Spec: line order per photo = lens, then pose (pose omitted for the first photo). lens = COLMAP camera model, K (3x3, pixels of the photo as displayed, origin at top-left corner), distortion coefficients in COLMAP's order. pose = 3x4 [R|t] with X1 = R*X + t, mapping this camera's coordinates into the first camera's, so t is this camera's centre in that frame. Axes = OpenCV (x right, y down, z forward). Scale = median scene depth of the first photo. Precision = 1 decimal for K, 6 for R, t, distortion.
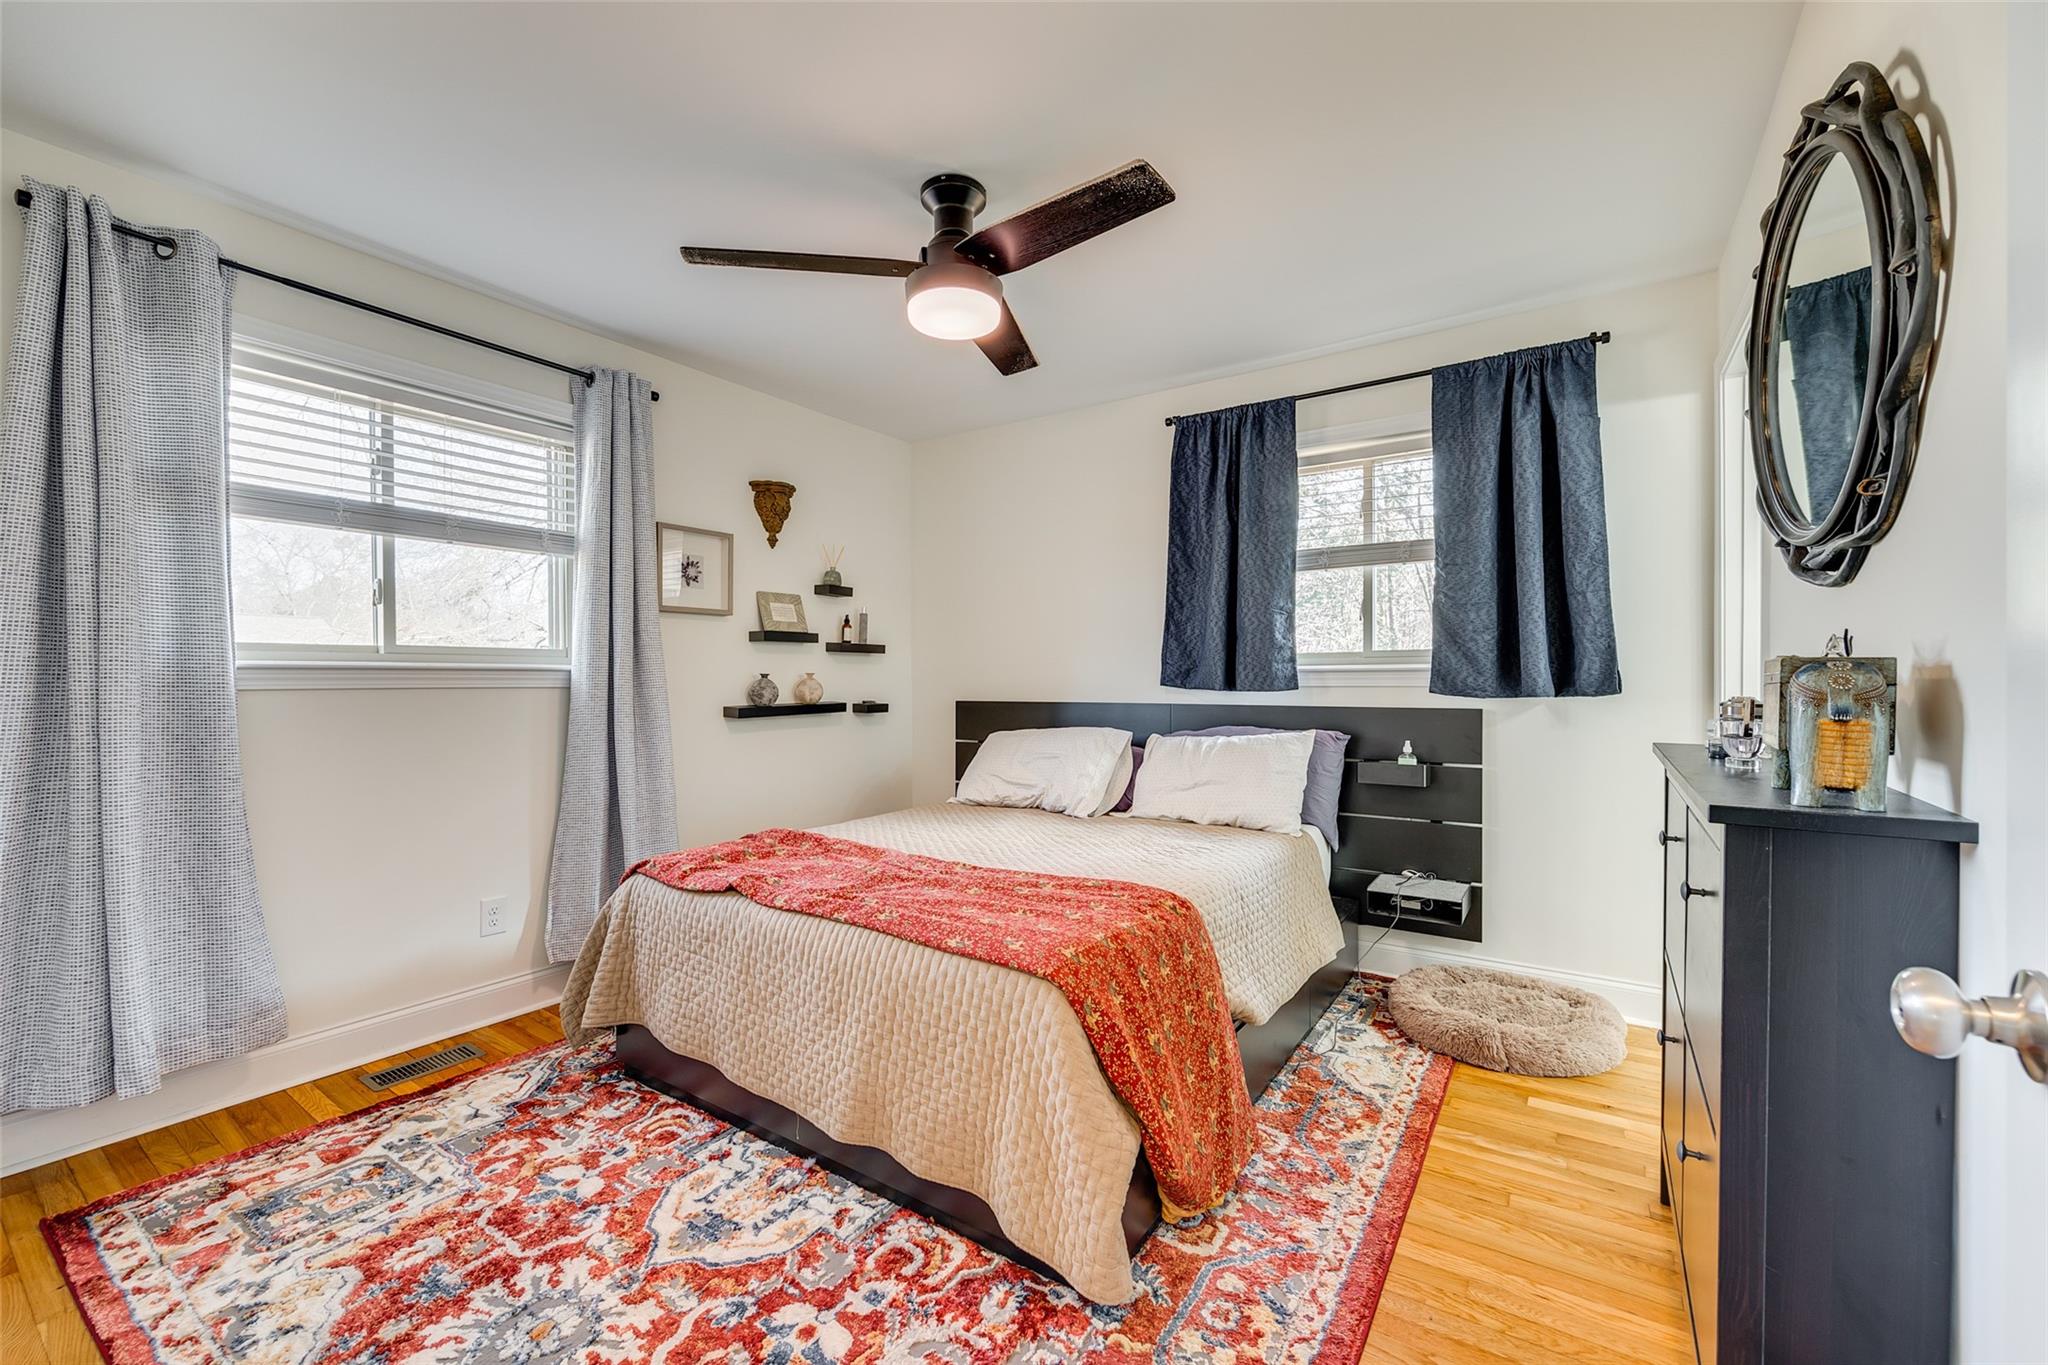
lens RADIAL K [[824.8, 0, 1030.5], [0, 824.8, 682.2], [0, 0, 1]] dist [-0.003719, -0.000033]
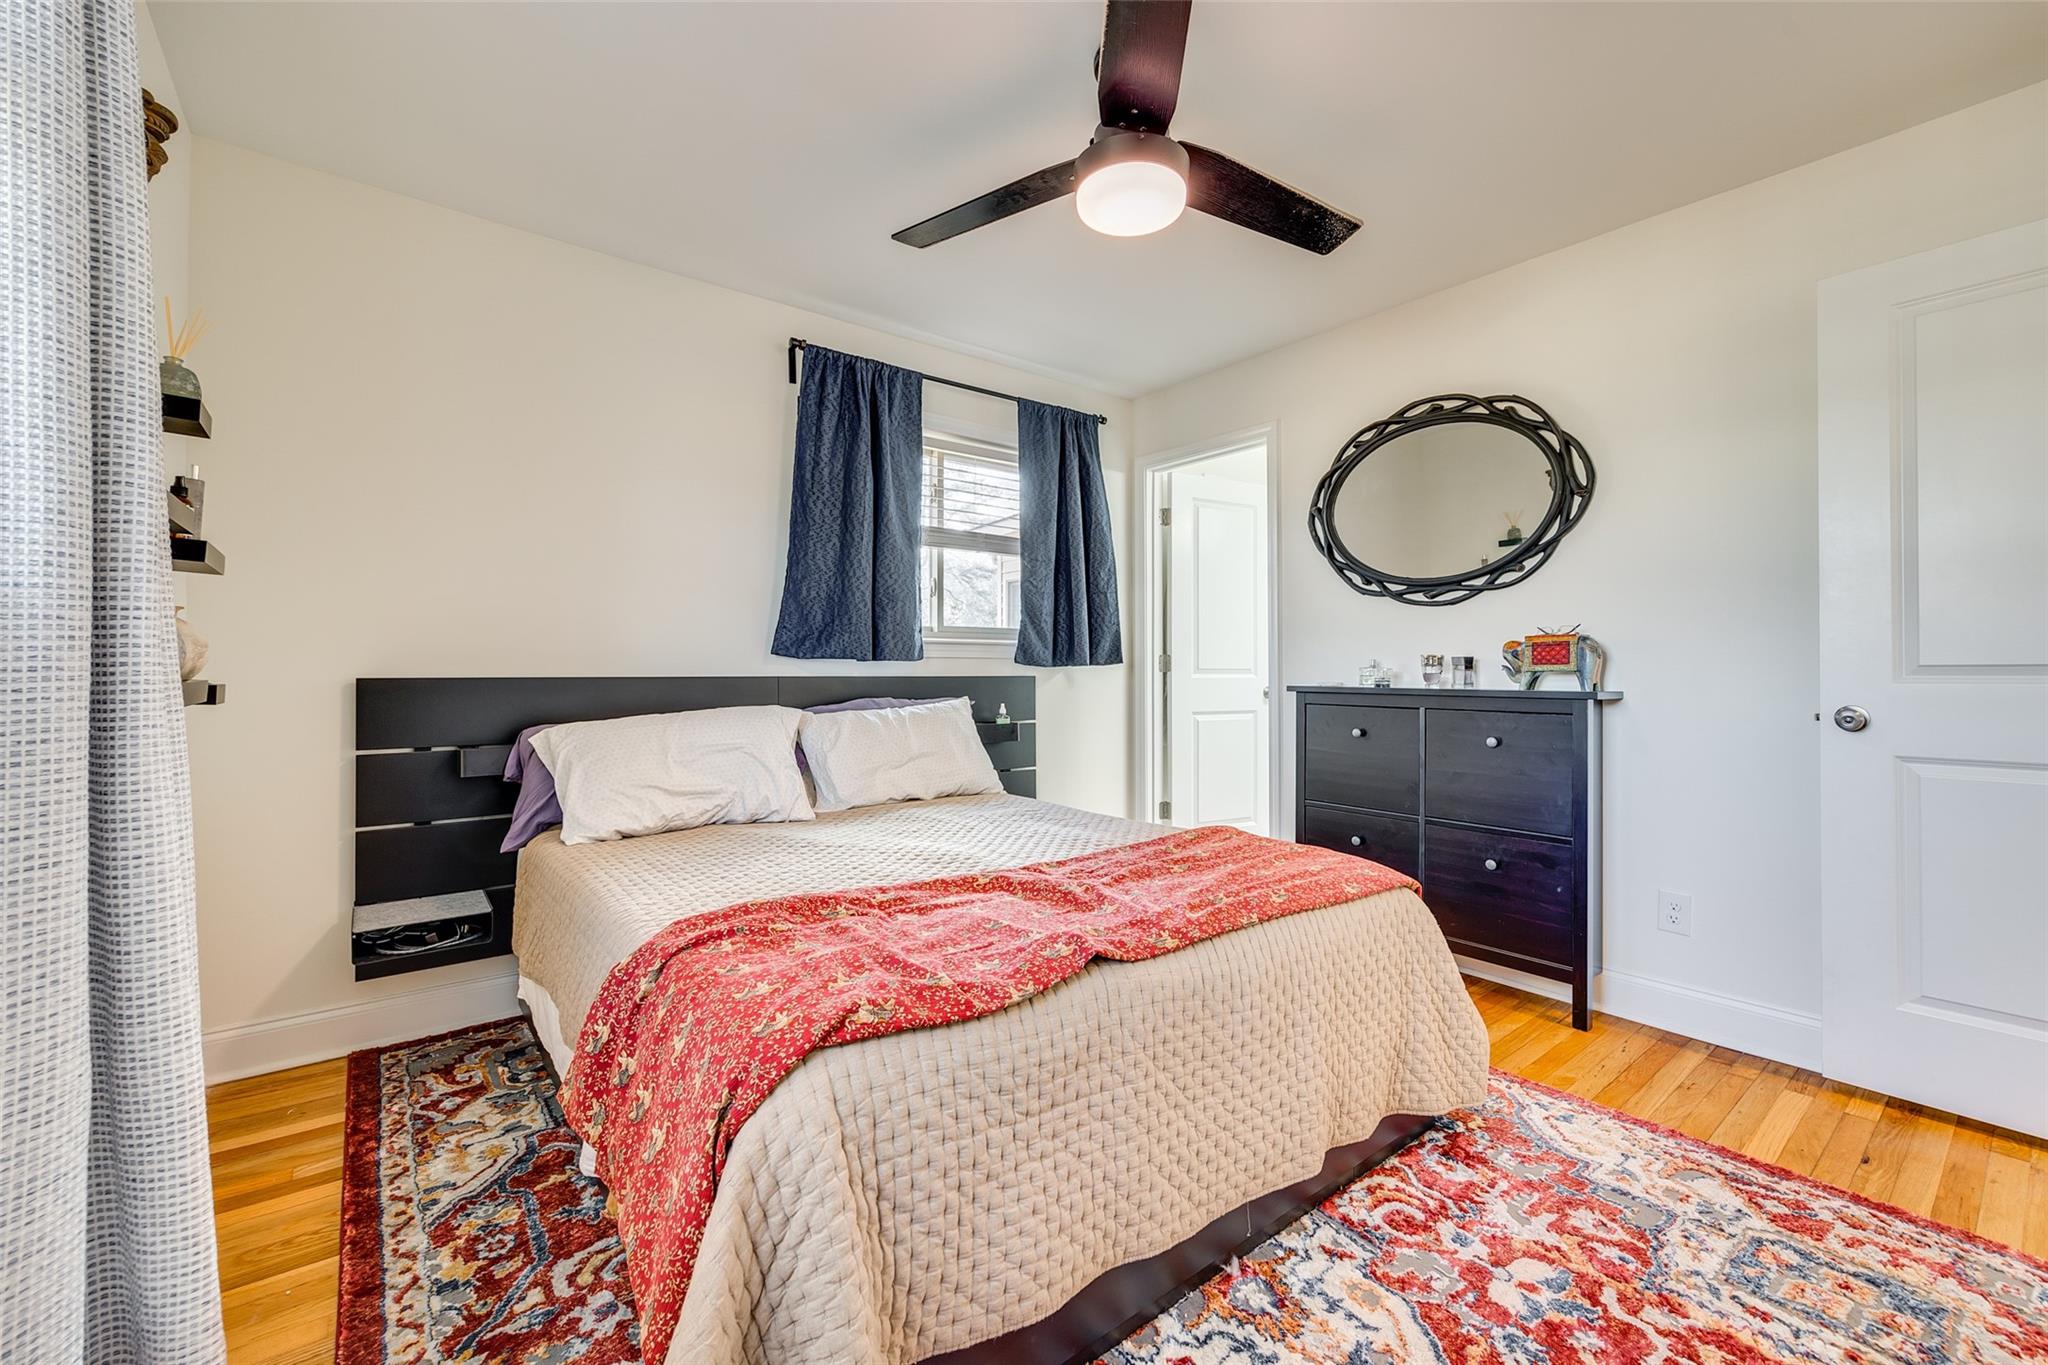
lens RADIAL K [[825.0, 0, 1042.2], [0, 825.0, 664.7], [0, 0, 1]] dist [-0.001355, -0.000013]
pose [[0.308689, 0.008039, 0.951129, -0.651612], [0.003059, 0.999951, -0.009444, 0.027029], [-0.951158, 0.005825, 0.308649, 0.584114]]
